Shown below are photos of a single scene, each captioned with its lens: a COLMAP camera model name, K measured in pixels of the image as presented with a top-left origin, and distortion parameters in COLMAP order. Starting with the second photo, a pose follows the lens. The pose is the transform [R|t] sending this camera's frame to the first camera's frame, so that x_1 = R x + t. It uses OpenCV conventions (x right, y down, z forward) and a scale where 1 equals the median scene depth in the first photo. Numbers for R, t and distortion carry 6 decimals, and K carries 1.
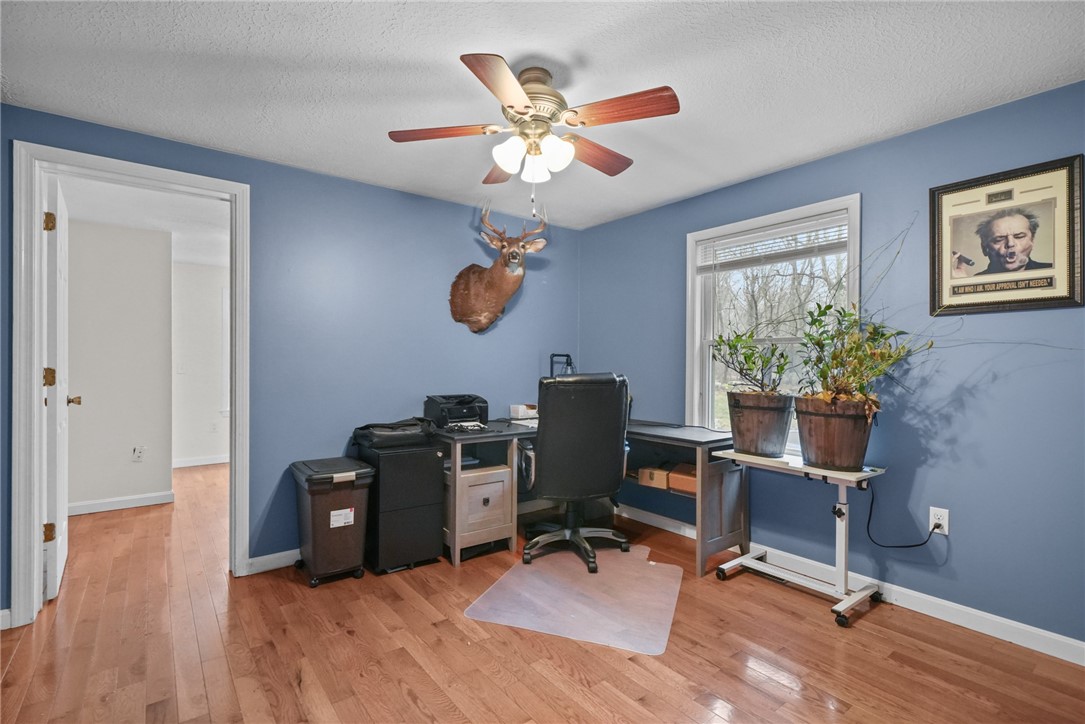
lens RADIAL K [[496.0, 0, 534.1], [0, 496.0, 361.0], [0, 0, 1]] dist [0.001413, -0.000271]
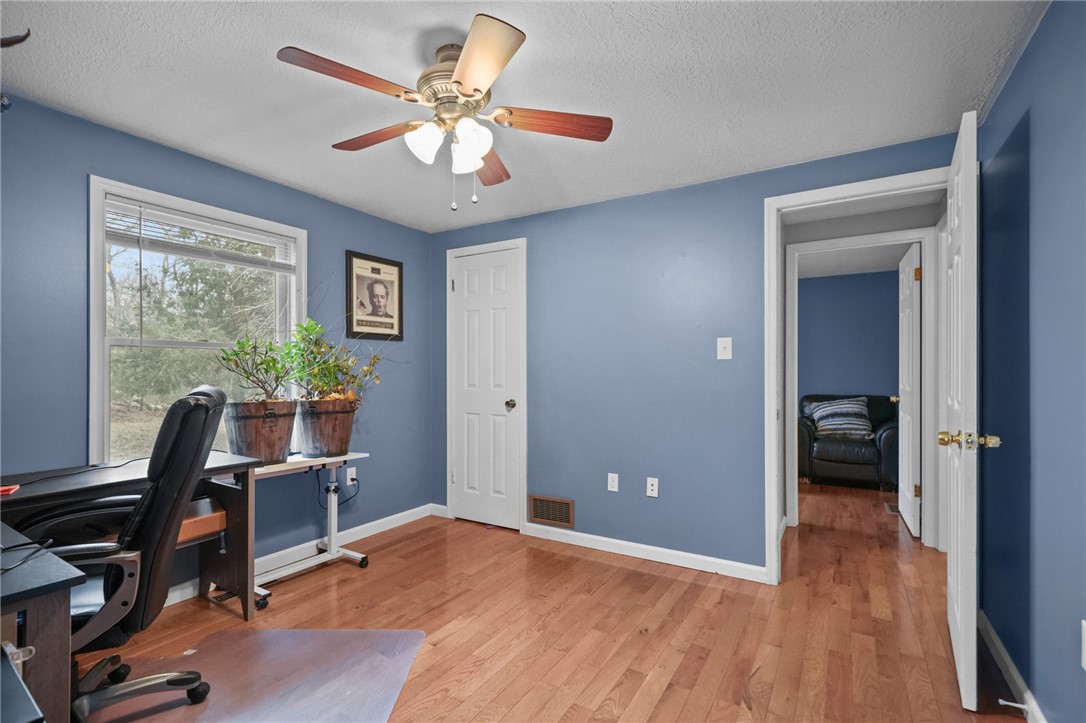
lens RADIAL K [[496.5, 0, 533.9], [0, 496.5, 367.8], [0, 0, 1]] dist [0.001413, -0.000271]
pose [[-0.344551, 0.000983, 0.938767, -0.733392], [-0.007258, 0.999967, -0.003711, -0.000846], [-0.938740, -0.008092, -0.344532, 0.959987]]
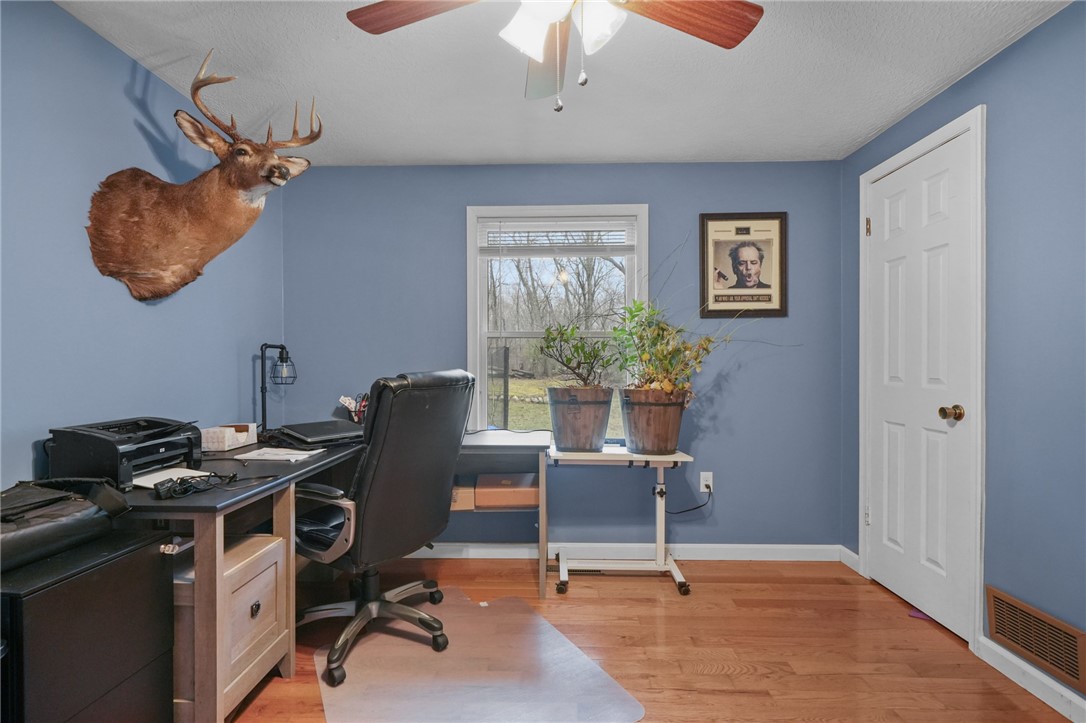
lens RADIAL K [[496.5, 0, 537.8], [0, 496.5, 364.9], [0, 0, 1]] dist [0.001413, -0.000271]
pose [[0.633322, -0.012357, 0.773789, -0.399902], [0.001734, 0.999893, 0.014549, 0.007624], [-0.773886, -0.007872, 0.633276, 0.516860]]
